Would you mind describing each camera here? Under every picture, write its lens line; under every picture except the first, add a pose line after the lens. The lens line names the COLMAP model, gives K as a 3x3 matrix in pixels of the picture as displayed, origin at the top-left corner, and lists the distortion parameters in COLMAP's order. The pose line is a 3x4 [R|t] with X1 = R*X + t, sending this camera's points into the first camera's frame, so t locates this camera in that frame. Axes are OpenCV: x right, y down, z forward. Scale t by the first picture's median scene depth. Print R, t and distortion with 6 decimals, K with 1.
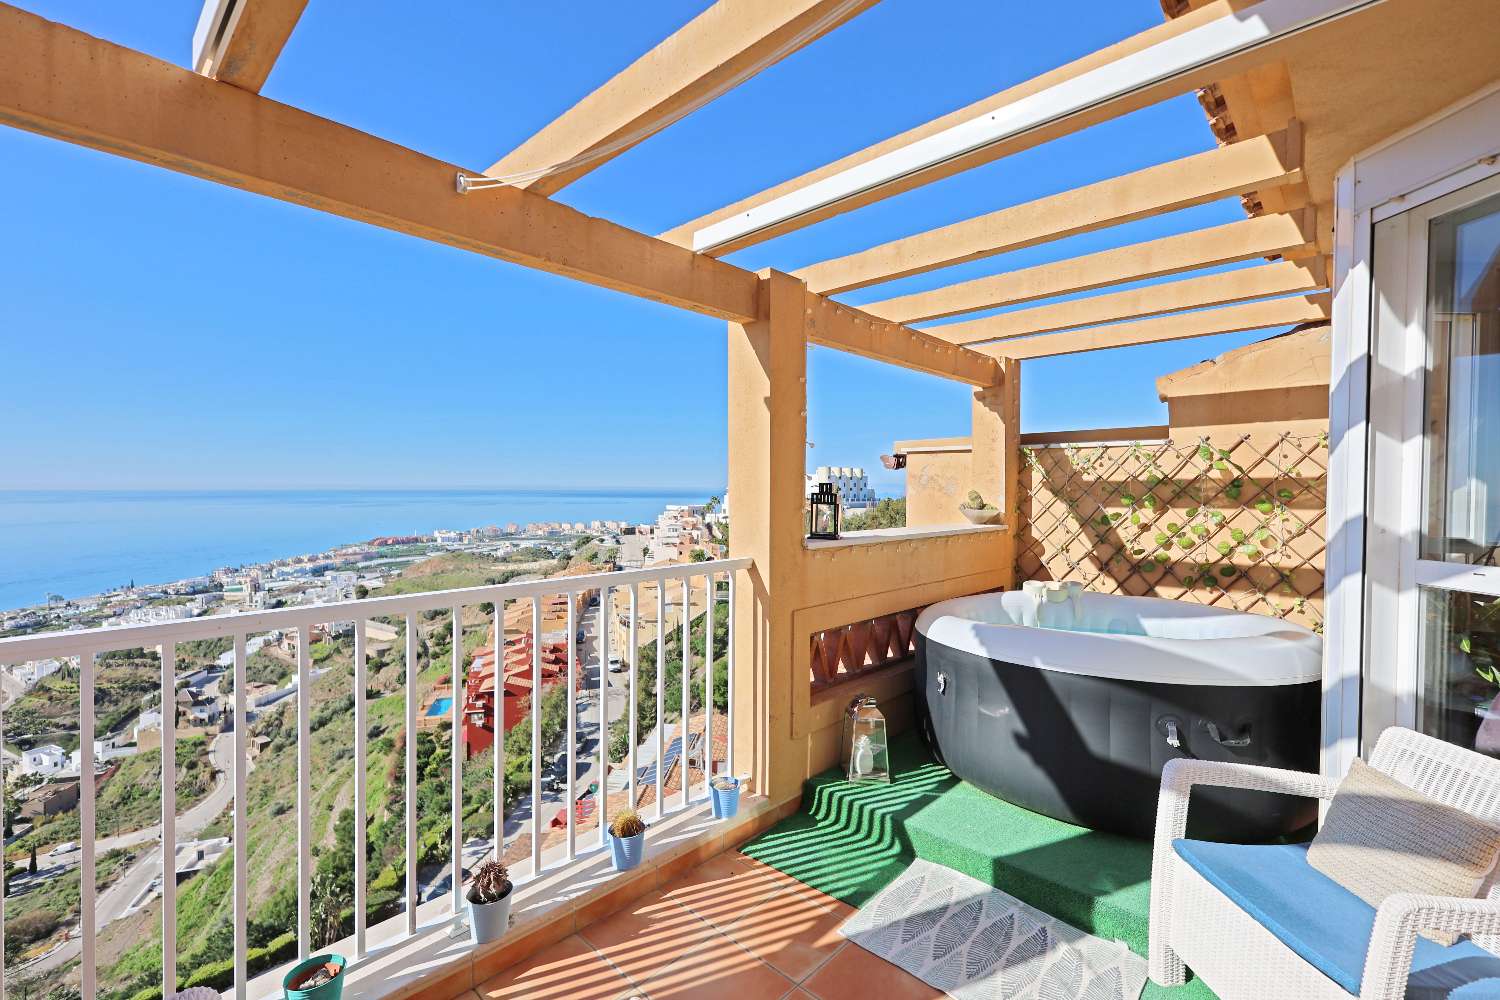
lens RADIAL K [[643.4, 0, 751.4], [0, 643.4, 499.5], [0, 0, 1]] dist [-0.000319, 0.000061]
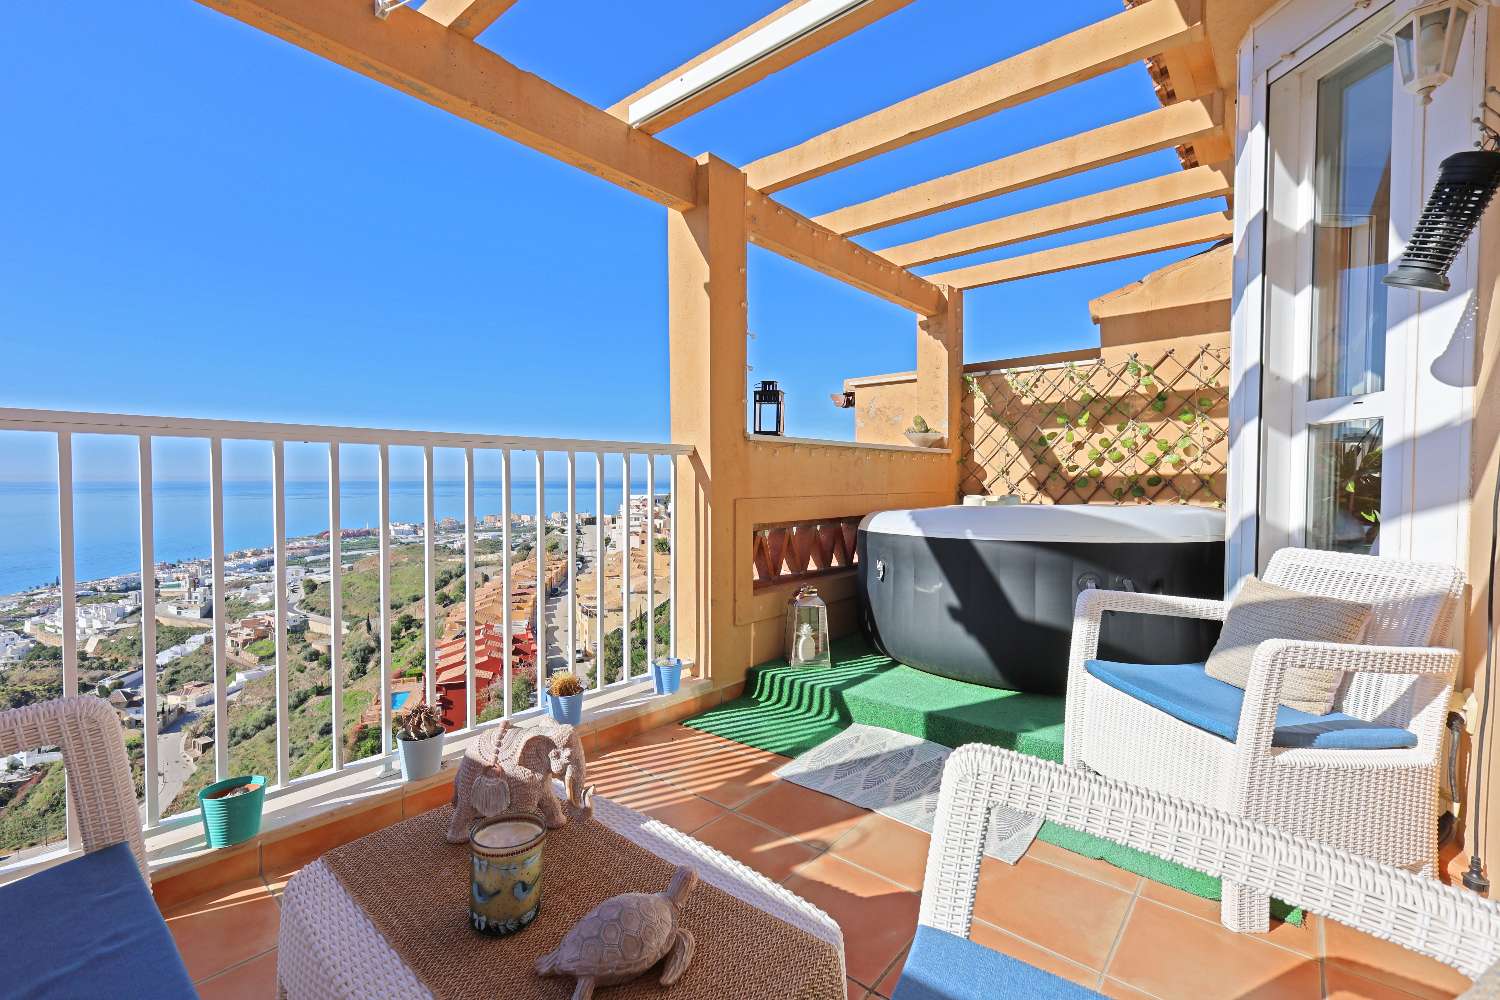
lens RADIAL K [[643.4, 0, 751.4], [0, 643.4, 495.7], [0, 0, 1]] dist [-0.000319, 0.000061]
pose [[0.998330, -0.005630, 0.057500, 0.029833], [0.005039, 0.999933, 0.010409, 0.143675], [-0.057555, -0.010102, 0.998291, -0.011366]]
